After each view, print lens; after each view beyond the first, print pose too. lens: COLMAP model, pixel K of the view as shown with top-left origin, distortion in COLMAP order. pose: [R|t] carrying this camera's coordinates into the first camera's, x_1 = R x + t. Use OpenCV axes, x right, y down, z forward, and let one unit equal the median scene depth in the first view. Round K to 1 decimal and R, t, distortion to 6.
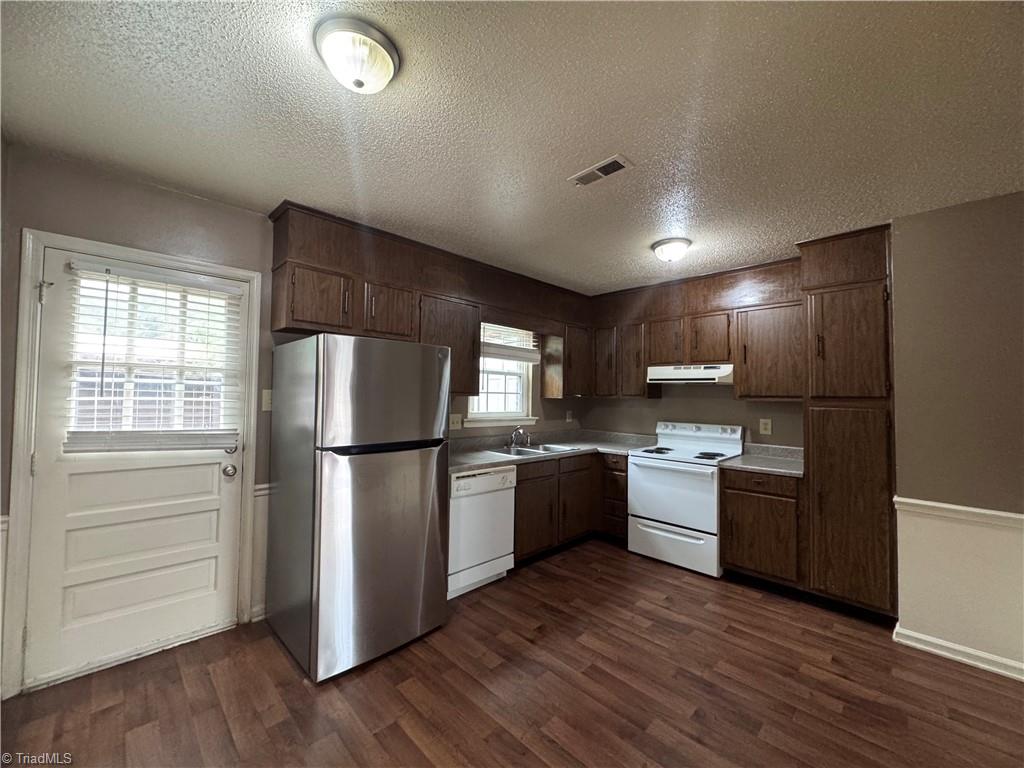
lens RADIAL K [[408.7, 0, 512.7], [0, 408.7, 386.2], [0, 0, 1]] dist [-0.002863, 0.000487]
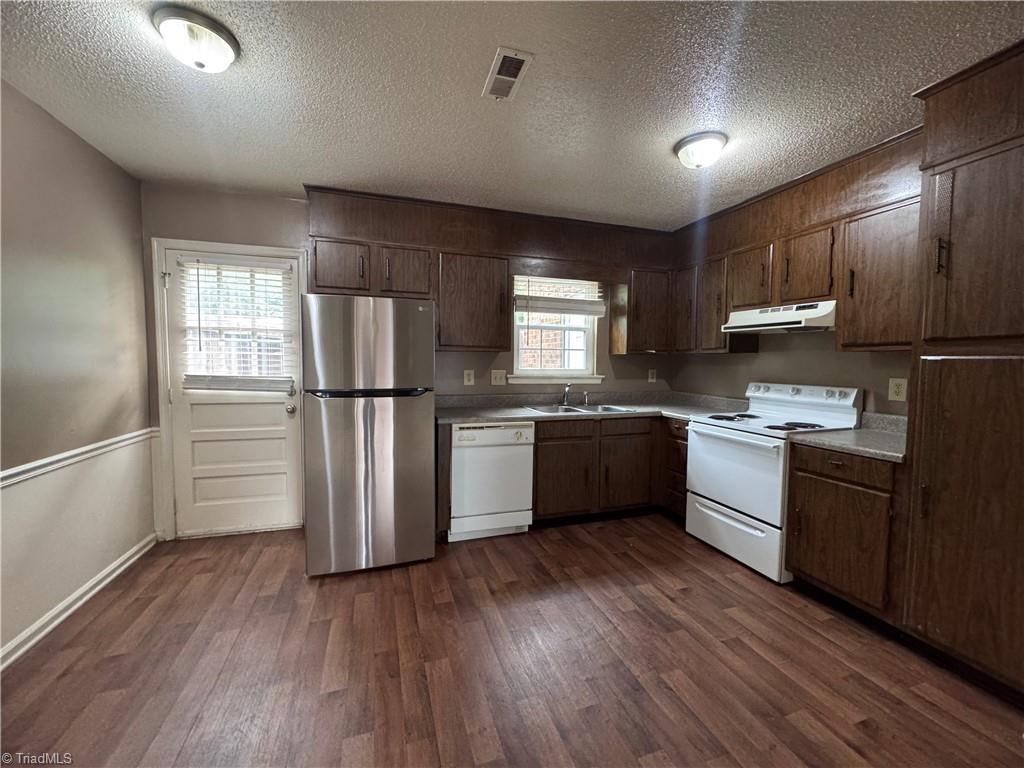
lens RADIAL K [[408.7, 0, 513.6], [0, 408.7, 385.3], [0, 0, 1]] dist [-0.002863, 0.000487]
pose [[0.896232, 0.019656, -0.443150, 0.427575], [0.015021, 0.997100, 0.074604, 0.038843], [0.443332, -0.073519, 0.893338, 0.136261]]
